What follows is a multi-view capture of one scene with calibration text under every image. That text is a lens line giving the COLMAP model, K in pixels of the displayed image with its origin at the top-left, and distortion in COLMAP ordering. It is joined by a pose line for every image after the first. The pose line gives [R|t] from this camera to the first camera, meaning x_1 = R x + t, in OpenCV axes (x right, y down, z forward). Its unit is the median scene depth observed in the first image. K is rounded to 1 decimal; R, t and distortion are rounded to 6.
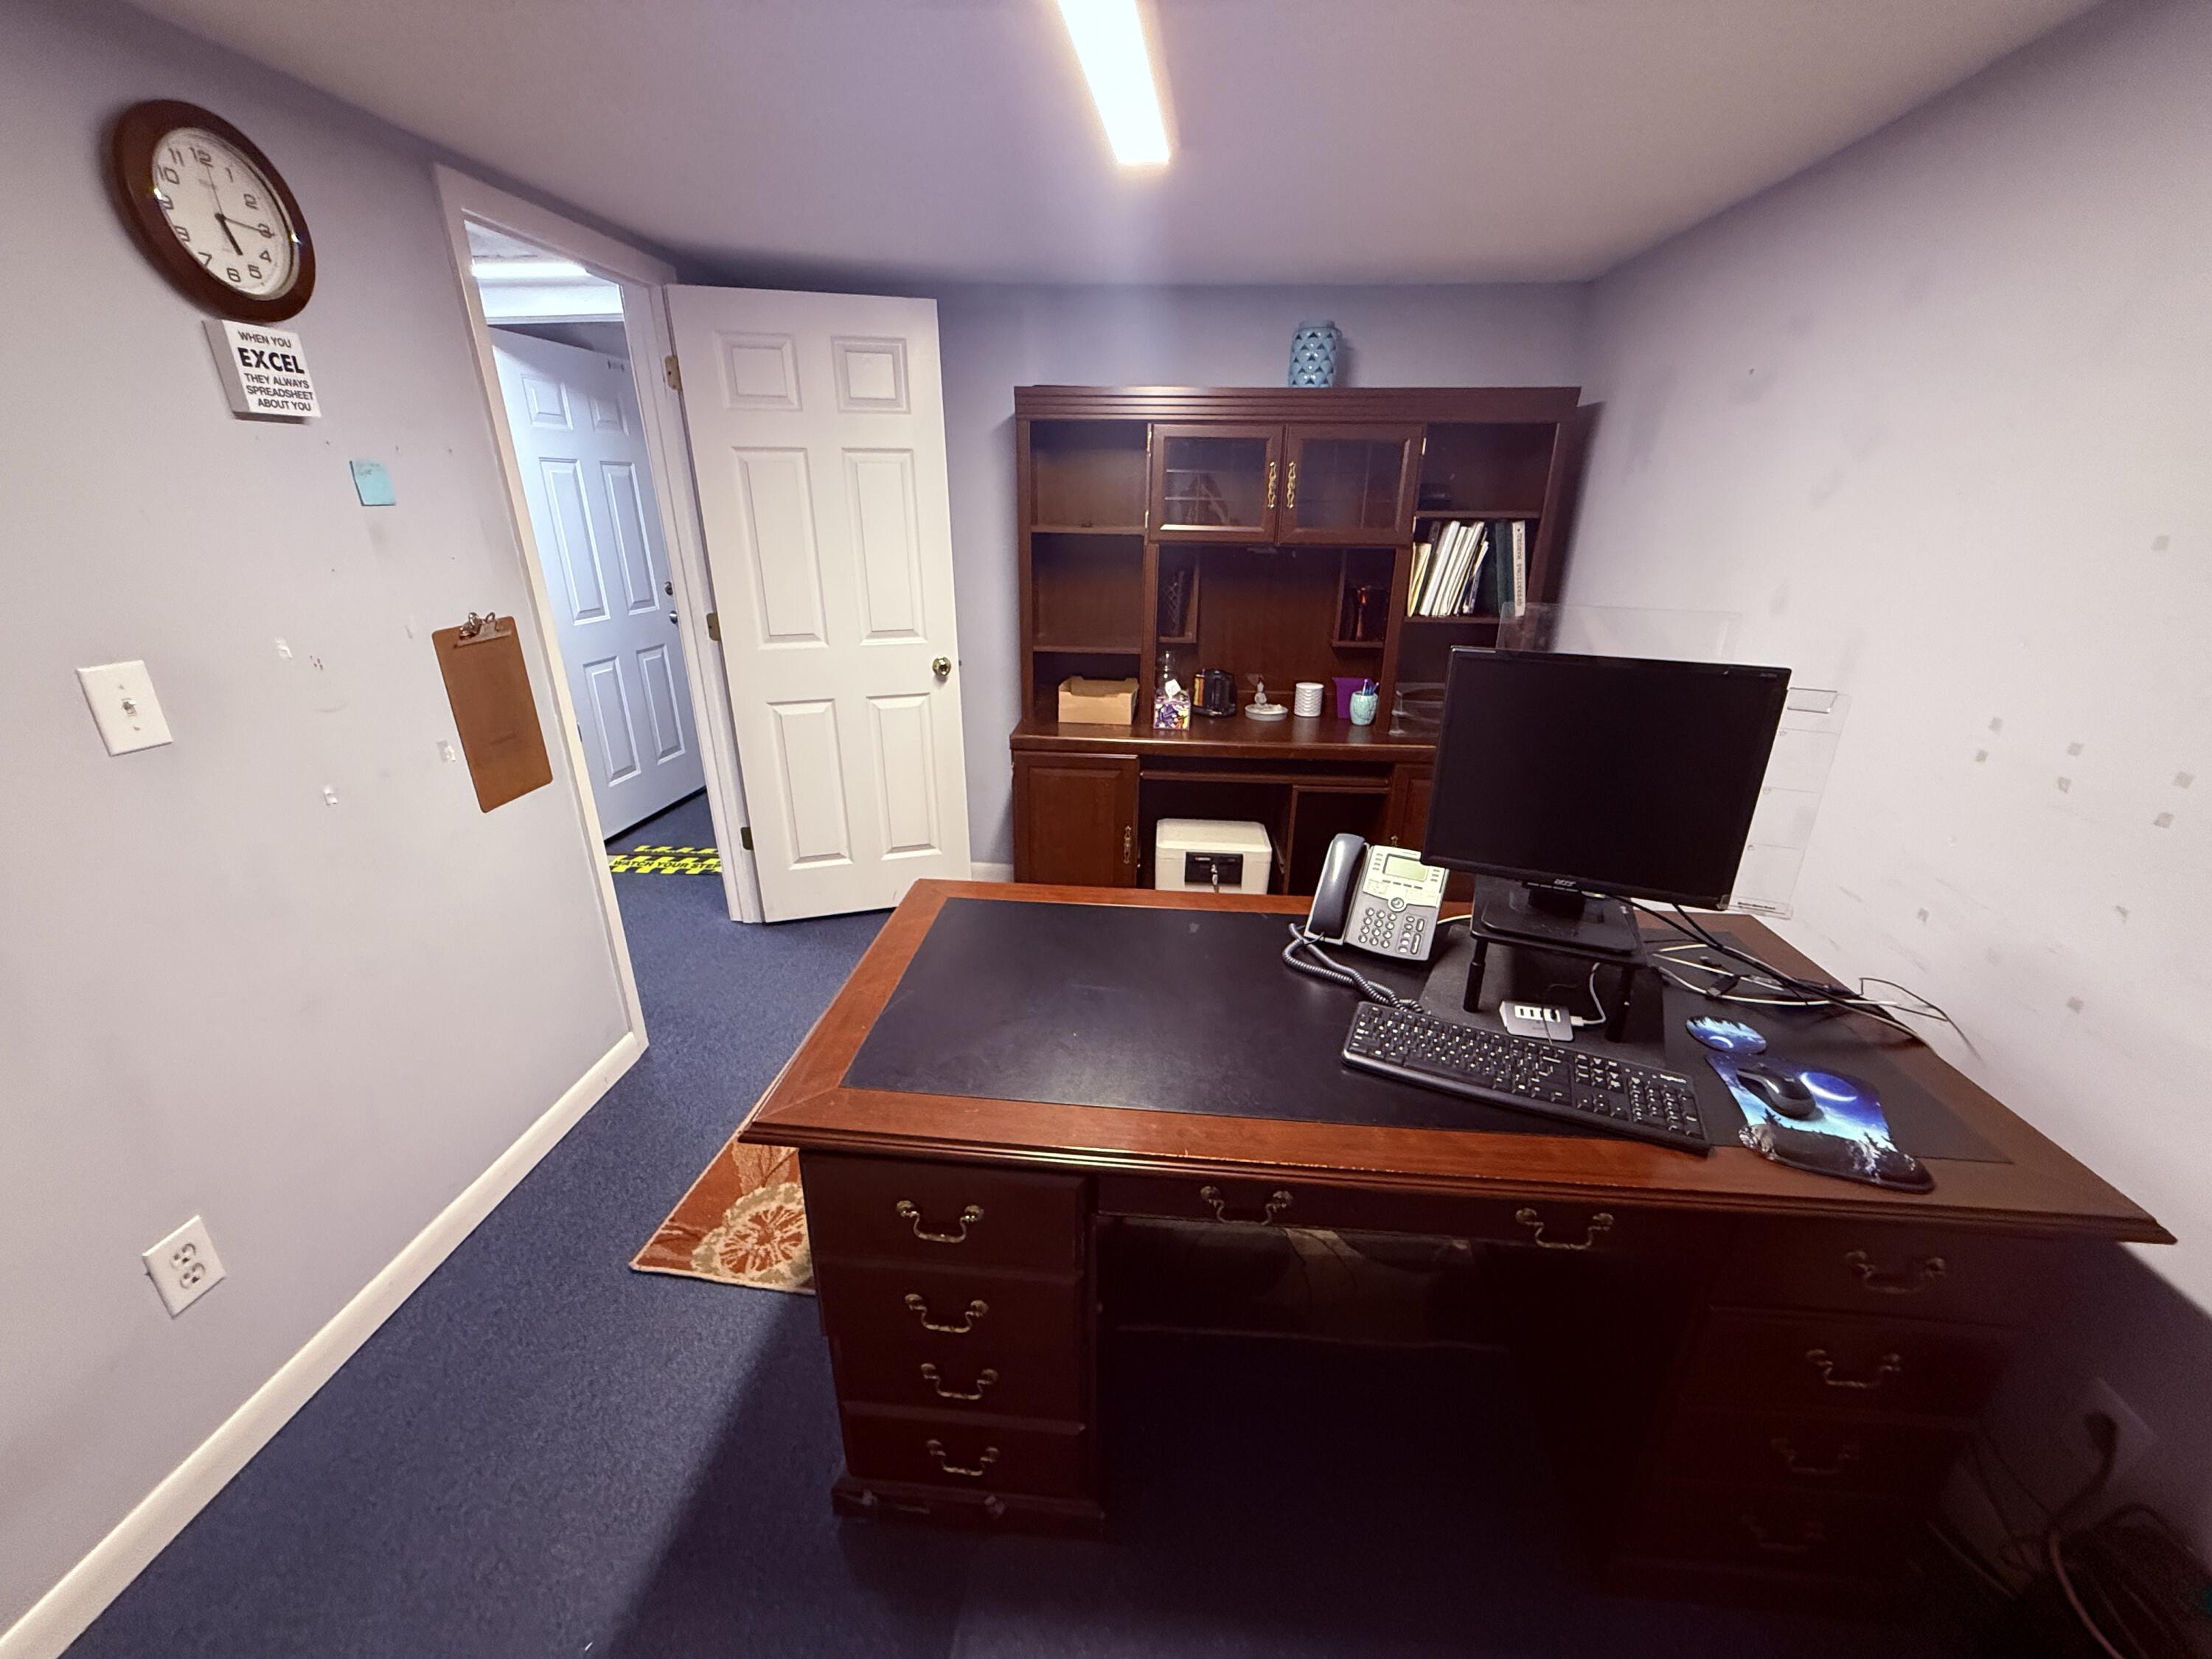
lens RADIAL K [[882.6, 0, 1111.8], [0, 882.6, 835.1], [0, 0, 1]] dist [0.000049, -0.000205]
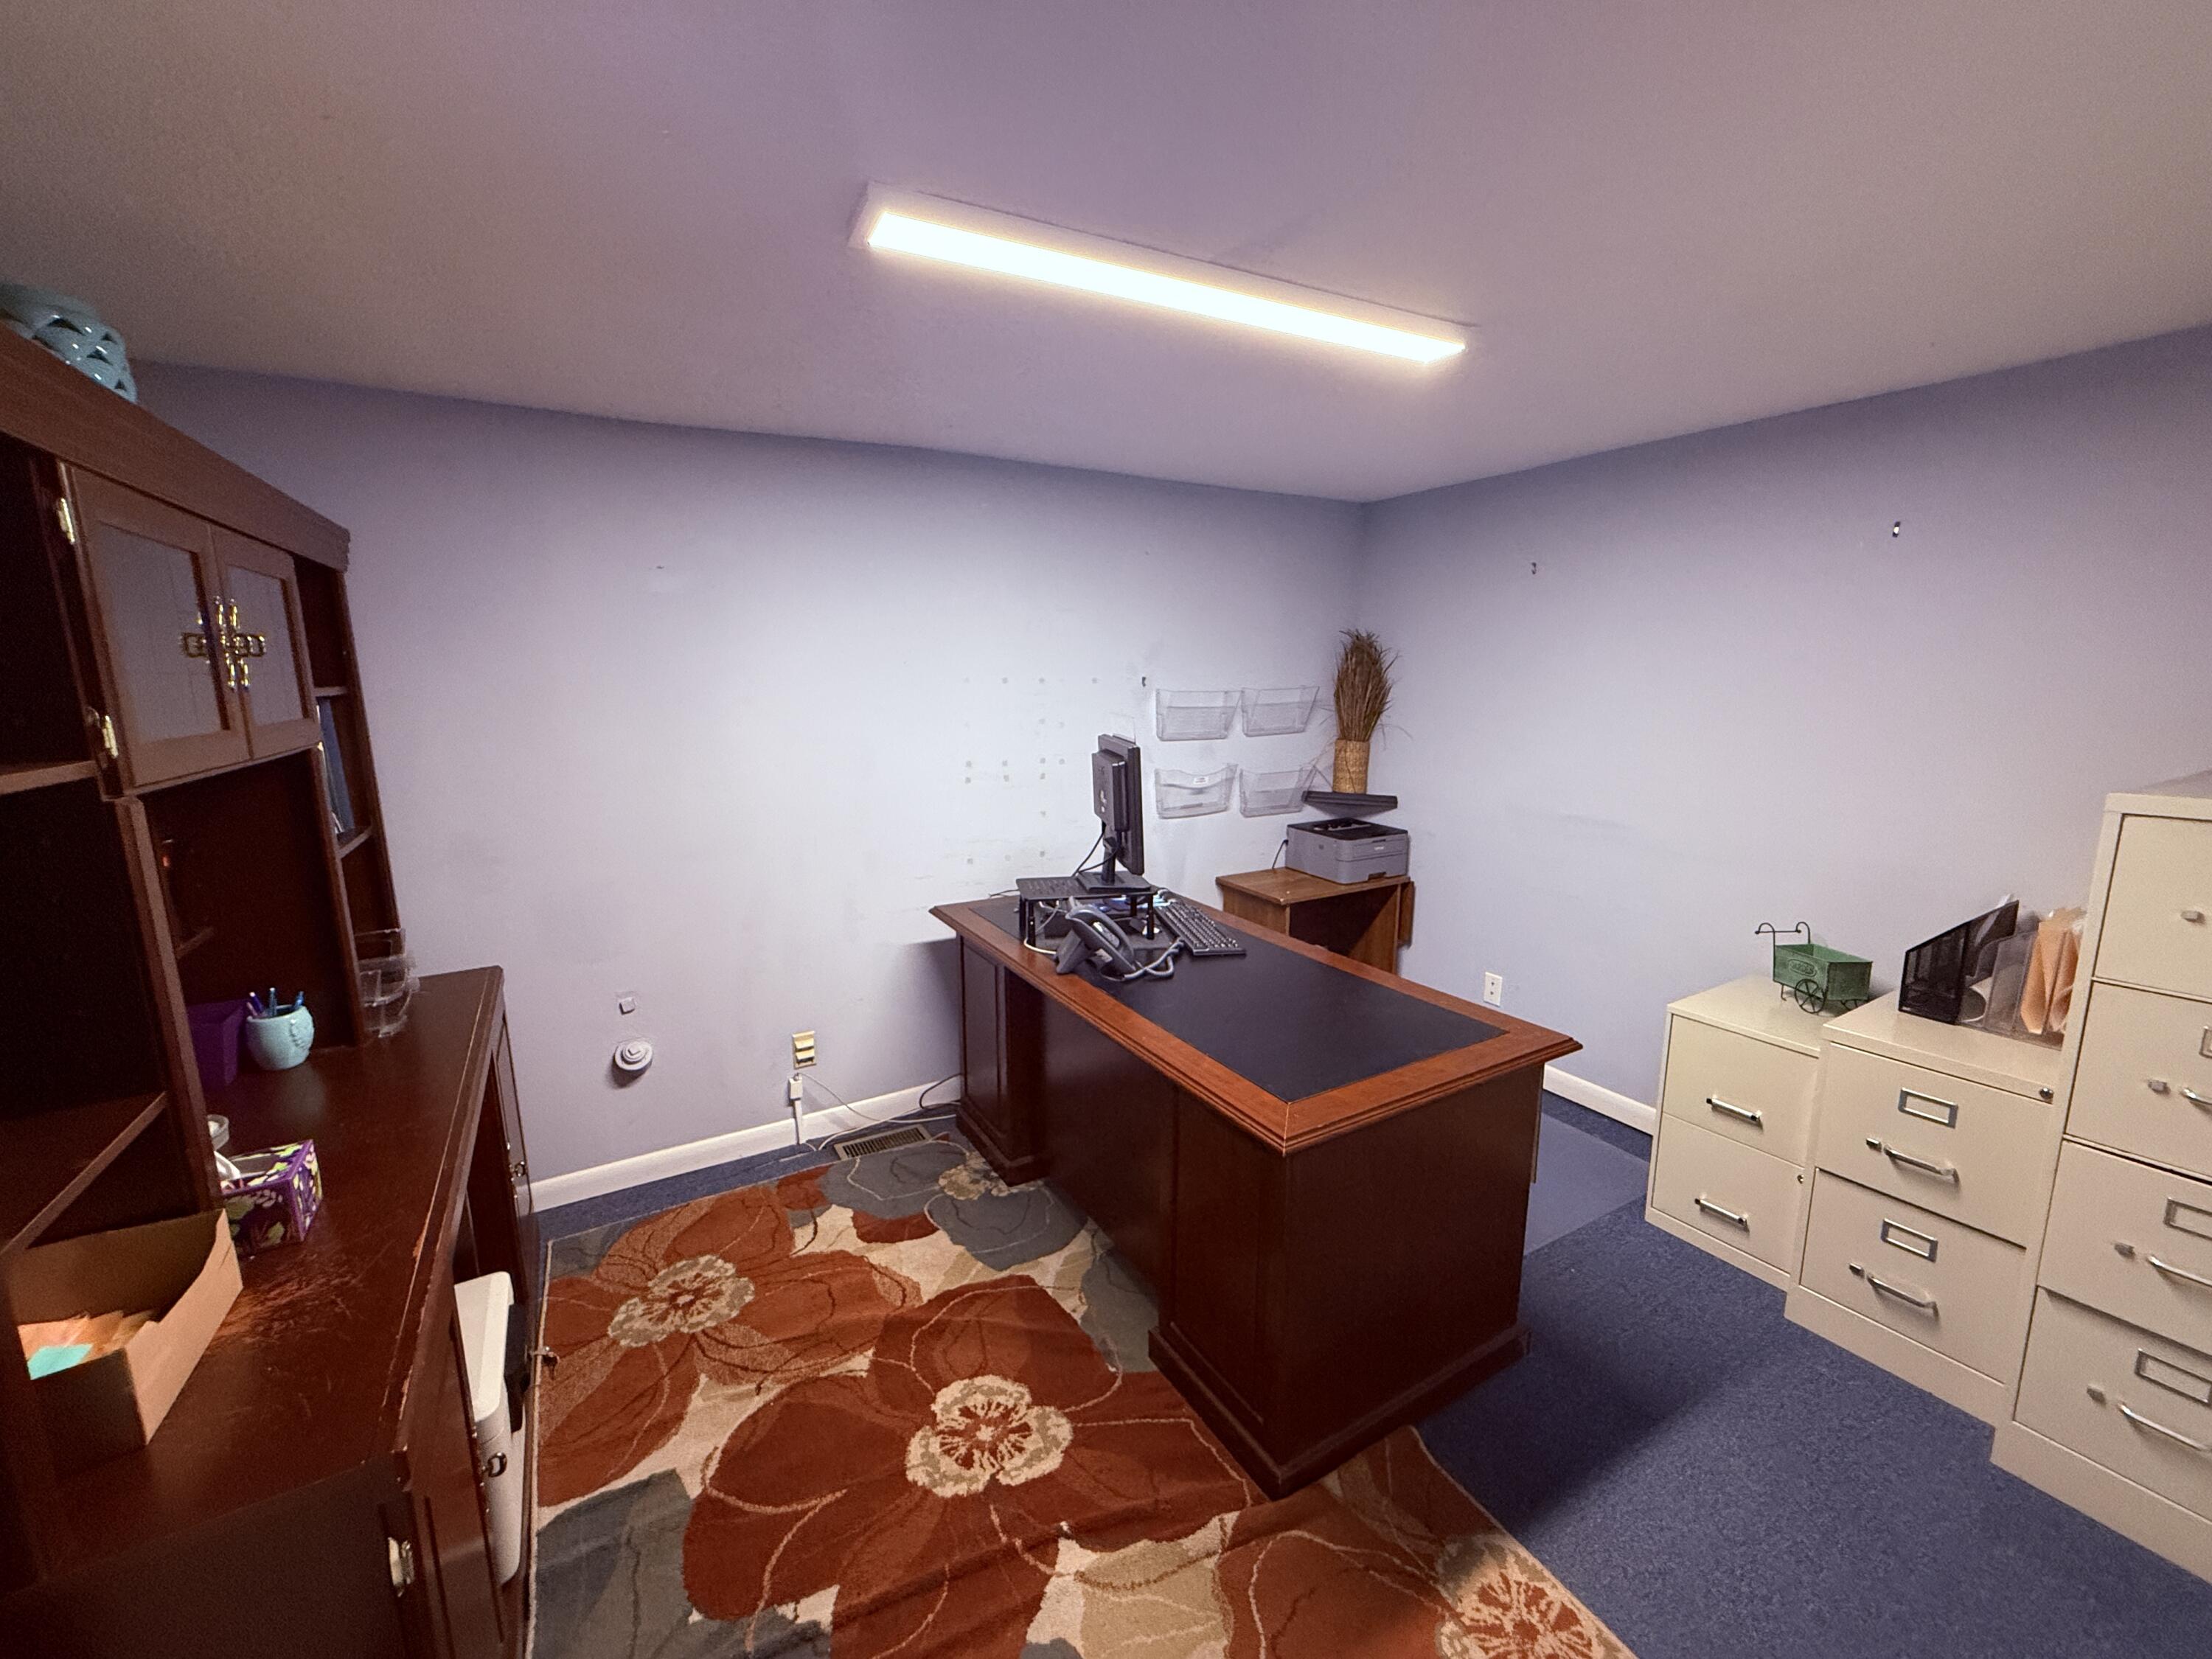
lens RADIAL K [[882.6, 0, 1109.1], [0, 882.6, 829.6], [0, 0, 1]] dist [0.000049, -0.000205]
pose [[-0.586708, -0.151560, 0.795489, -0.860758], [0.287787, 0.879182, 0.379761, -0.647452], [-0.756936, 0.451740, -0.472206, 1.678904]]
